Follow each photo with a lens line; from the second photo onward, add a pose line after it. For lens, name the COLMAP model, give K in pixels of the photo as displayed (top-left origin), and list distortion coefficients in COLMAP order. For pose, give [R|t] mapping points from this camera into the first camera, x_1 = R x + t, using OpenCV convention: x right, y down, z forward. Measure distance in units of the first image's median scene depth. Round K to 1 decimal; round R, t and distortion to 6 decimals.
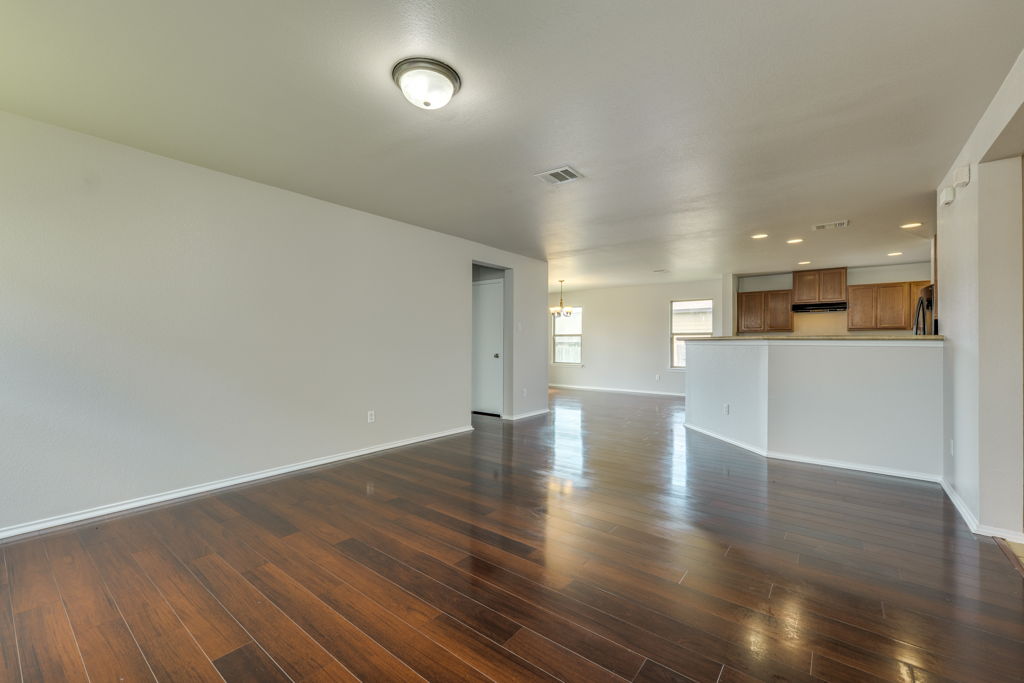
lens RADIAL K [[426.3, 0, 508.0], [0, 426.3, 341.0], [0, 0, 1]] dist [0.000939, 0.000027]
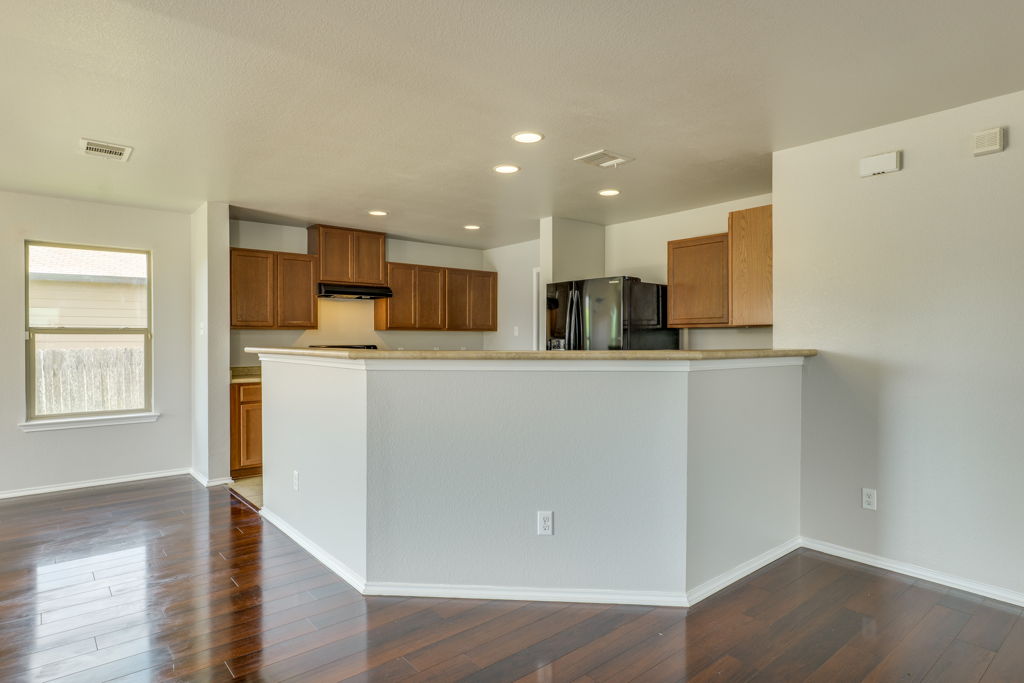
lens RADIAL K [[562.9, 0, 512.0], [0, 562.9, 341.5], [0, 0, 1]] dist [0.001151, -0.000011]
pose [[0.186175, -0.014292, 0.982413, -0.024519], [-0.004195, 0.999874, 0.015341, -0.019293], [-0.982508, -0.006977, 0.186091, 0.614554]]
